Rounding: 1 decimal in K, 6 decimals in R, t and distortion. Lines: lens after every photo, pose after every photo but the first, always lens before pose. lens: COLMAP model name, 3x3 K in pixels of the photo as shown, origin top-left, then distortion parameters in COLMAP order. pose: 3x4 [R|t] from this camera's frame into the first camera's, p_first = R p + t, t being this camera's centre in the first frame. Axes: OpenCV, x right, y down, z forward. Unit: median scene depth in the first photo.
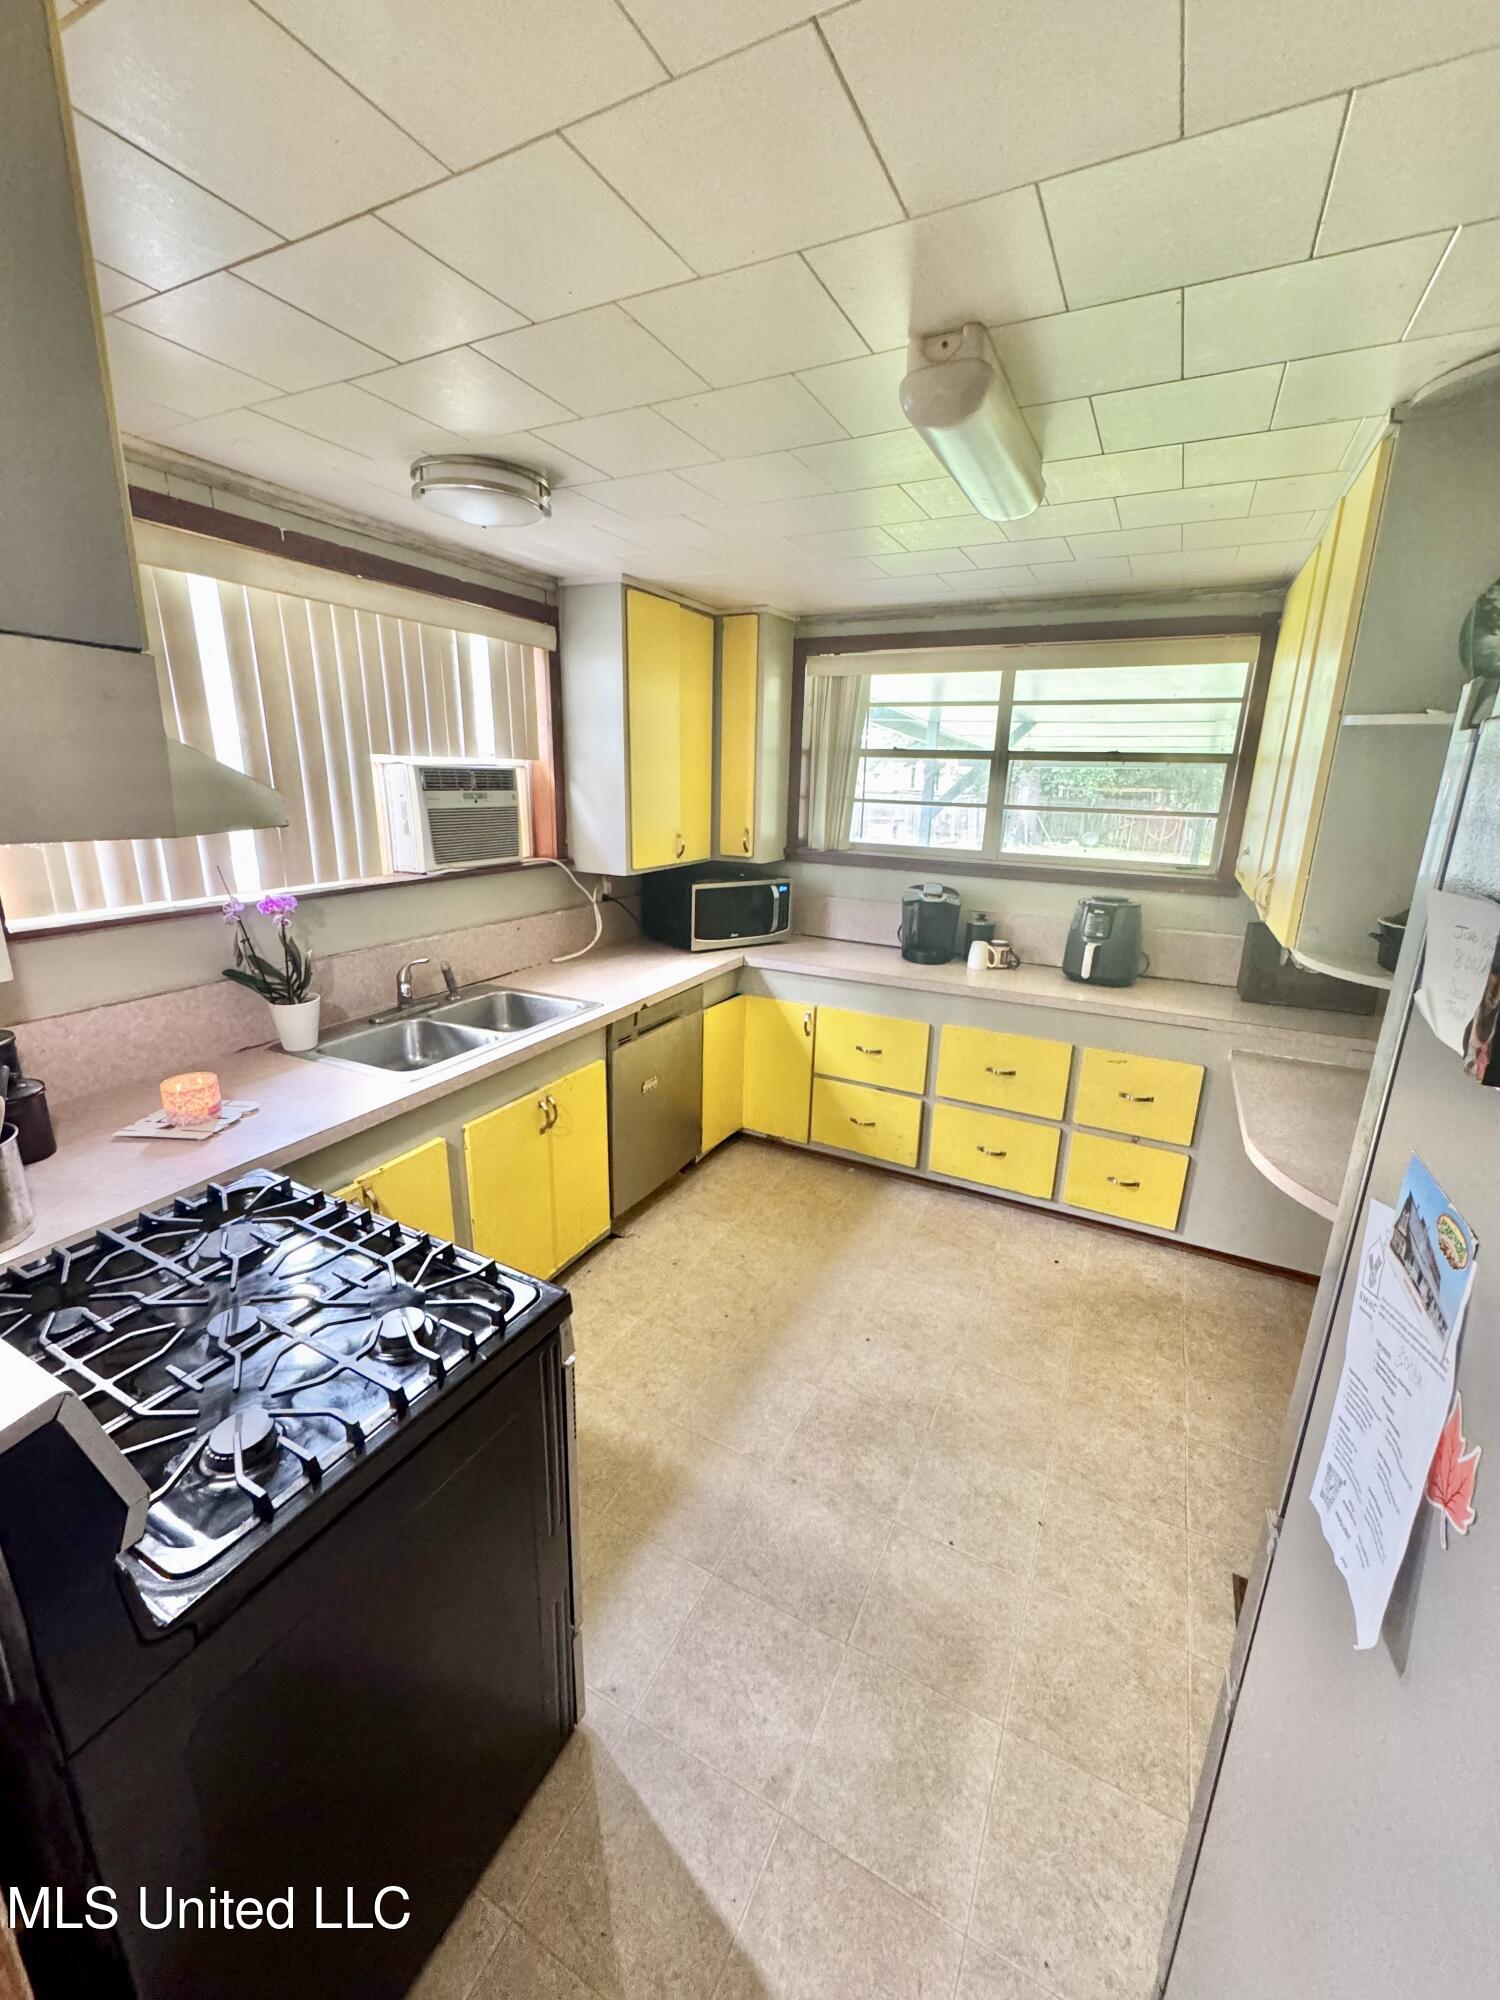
lens RADIAL K [[790.0, 0, 750.0], [0, 790.0, 1000.0], [0, 0, 1]] dist [0.000356, 0.000187]
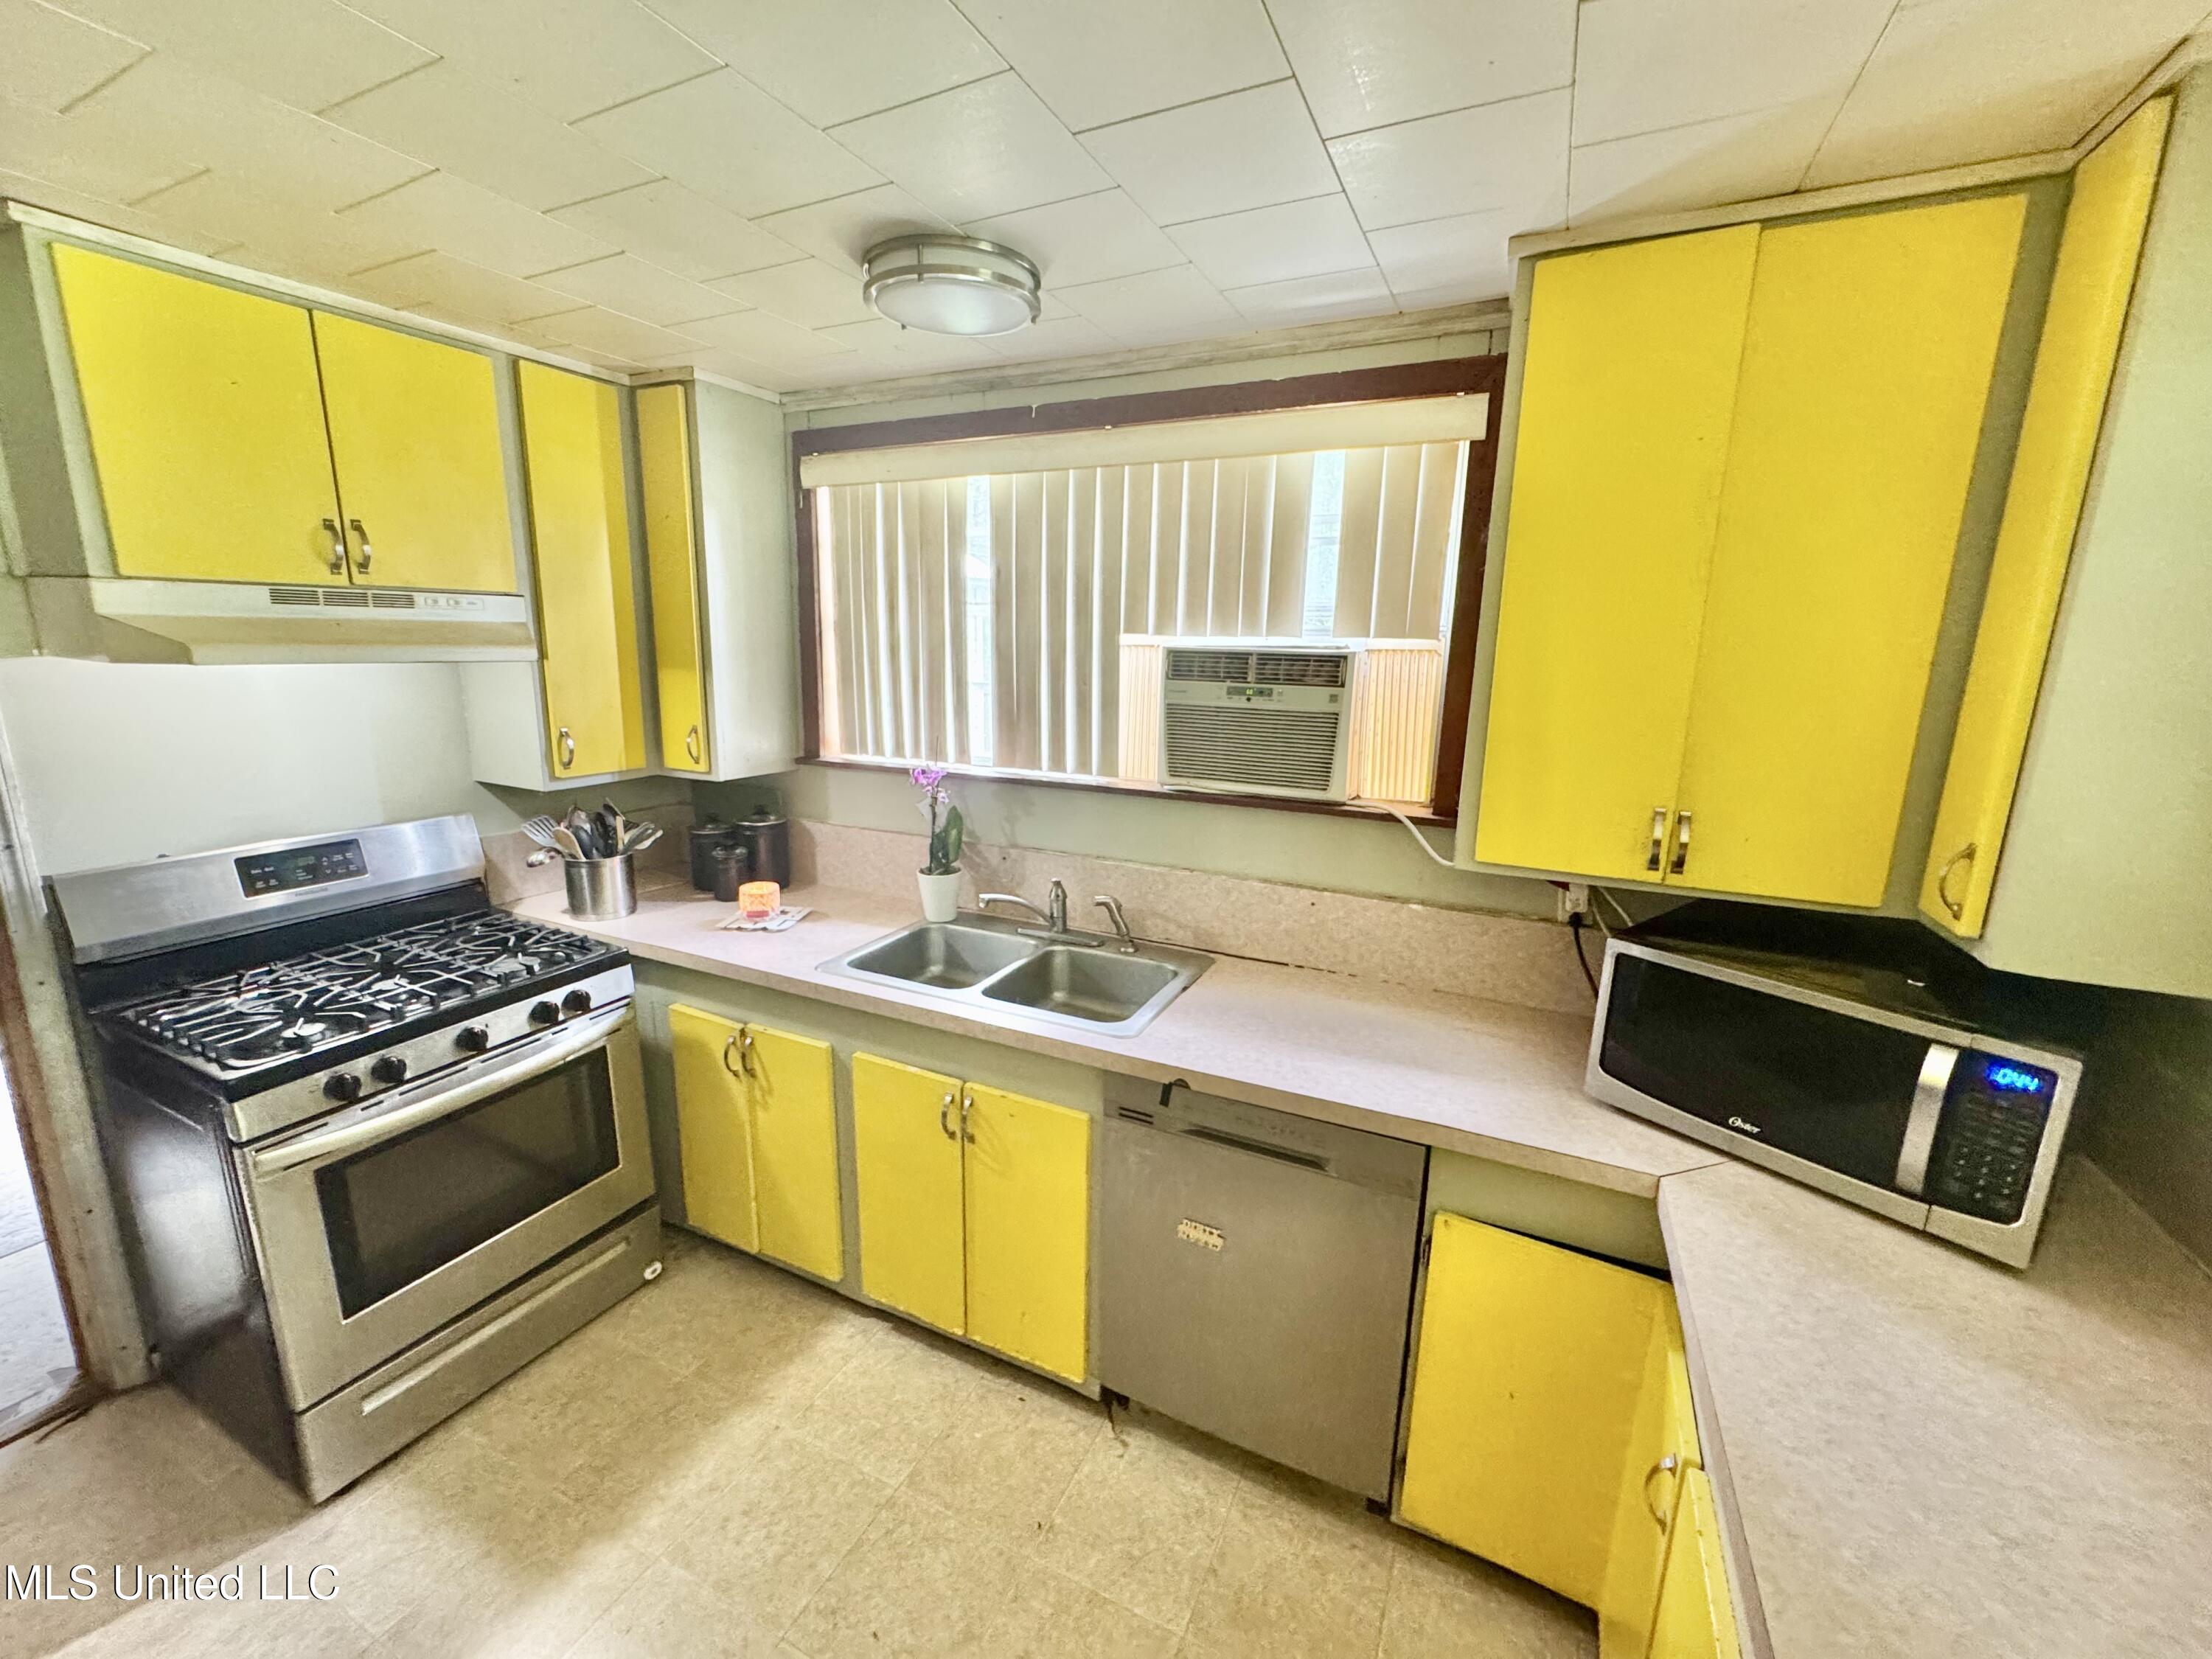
lens RADIAL K [[899.5, 0, 1106.0], [0, 899.5, 829.5], [0, 0, 1]] dist [-0.001675, -0.000119]
pose [[0.021729, 0.187444, -0.982035, 0.459051], [-0.292950, 0.940346, 0.173005, -0.260141], [0.955881, 0.283928, 0.075345, 0.913545]]
